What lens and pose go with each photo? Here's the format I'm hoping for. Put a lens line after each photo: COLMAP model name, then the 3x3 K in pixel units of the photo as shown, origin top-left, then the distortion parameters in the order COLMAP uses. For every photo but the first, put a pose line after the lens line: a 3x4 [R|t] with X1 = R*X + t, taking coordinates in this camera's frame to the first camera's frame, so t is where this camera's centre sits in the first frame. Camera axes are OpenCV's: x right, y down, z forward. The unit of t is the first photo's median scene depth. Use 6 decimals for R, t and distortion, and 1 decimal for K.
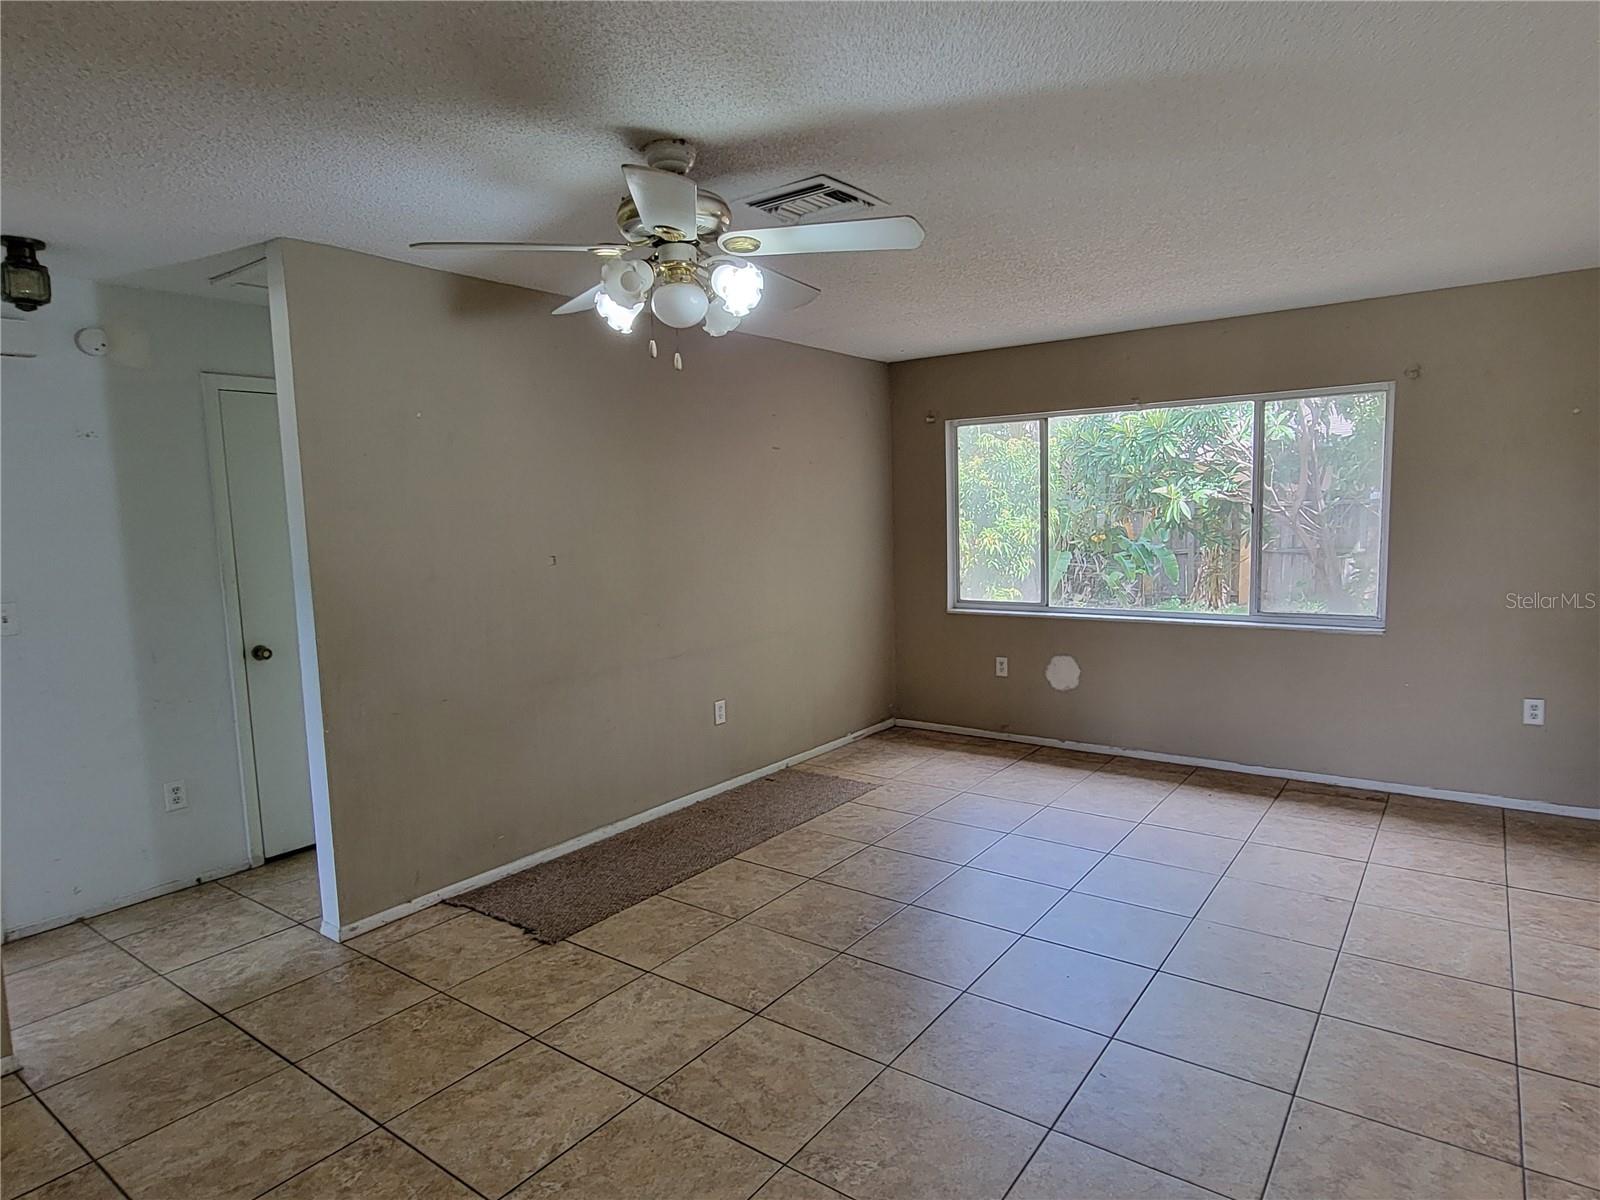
lens RADIAL K [[926.9, 0, 800.0], [0, 926.9, 600.0], [0, 0, 1]] dist [0.004116, -0.000752]
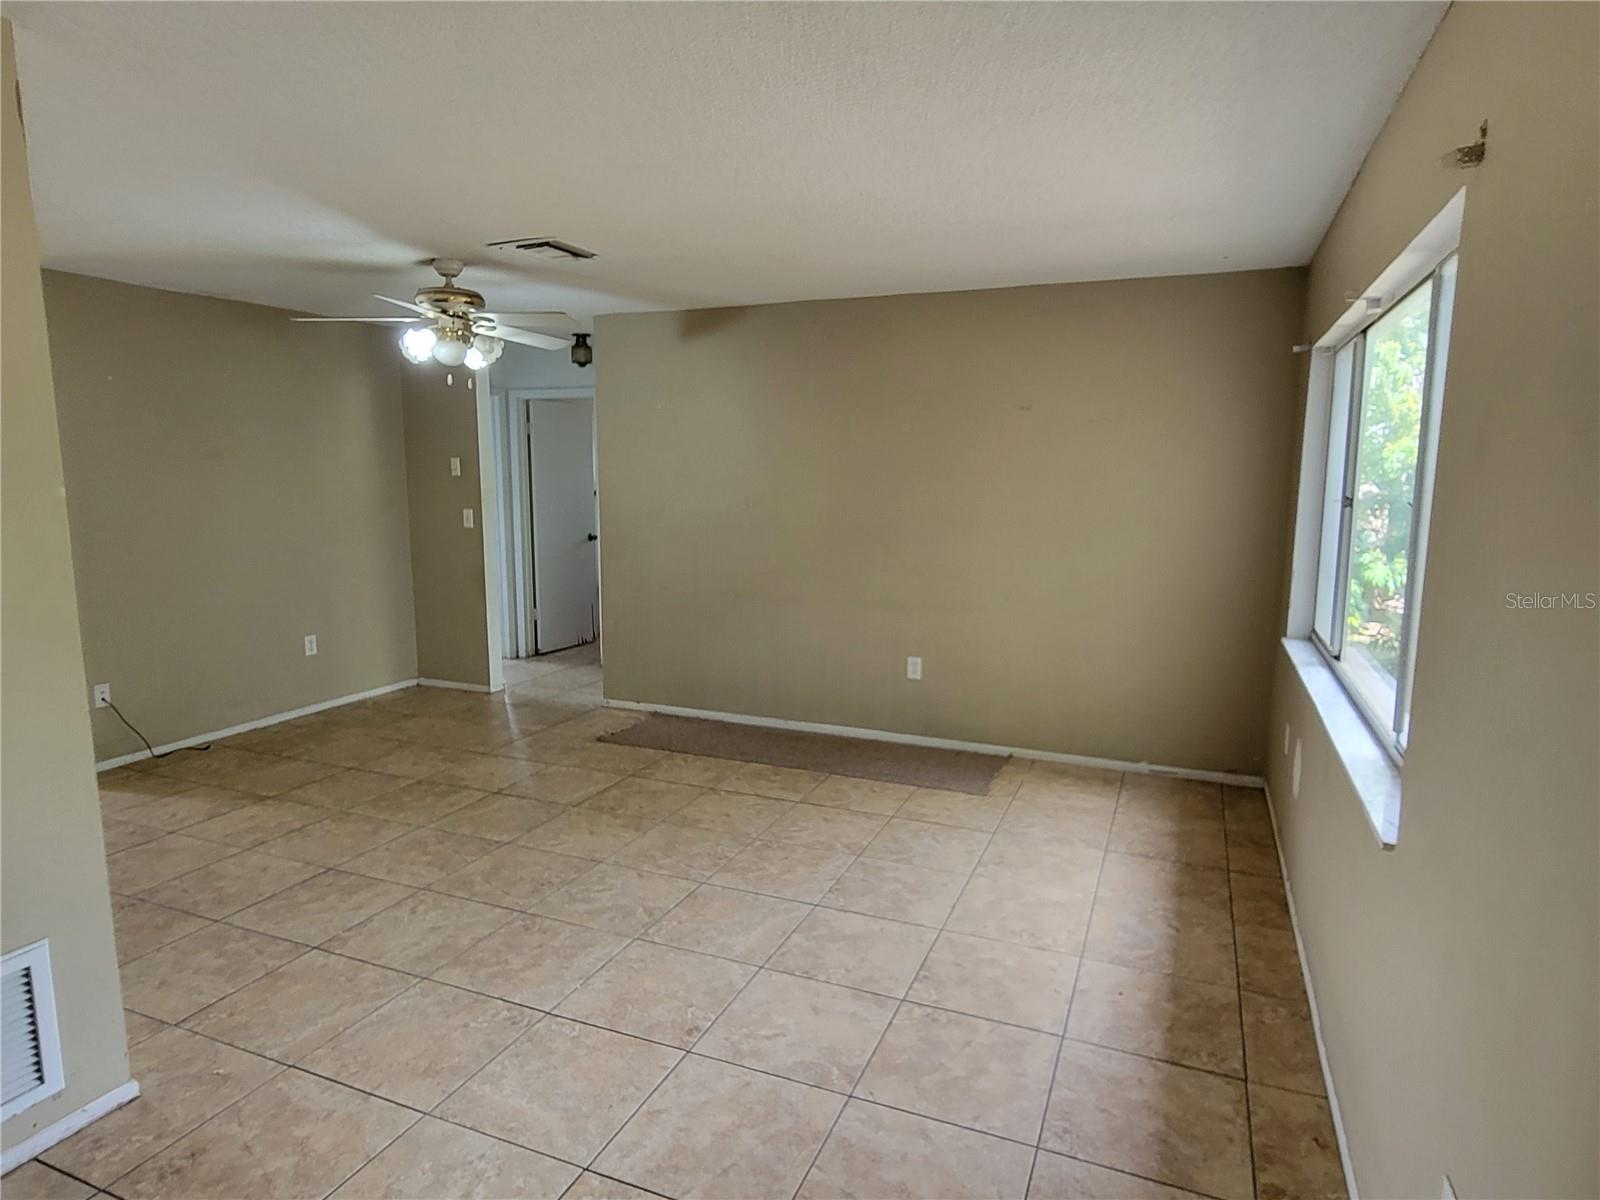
lens RADIAL K [[926.9, 0, 800.0], [0, 926.9, 600.0], [0, 0, 1]] dist [0.004116, -0.000752]
pose [[0.234000, 0.165342, -0.958074, 0.917592], [-0.104325, 0.984014, 0.144339, -0.096321], [0.966623, 0.066176, 0.247509, 0.648863]]
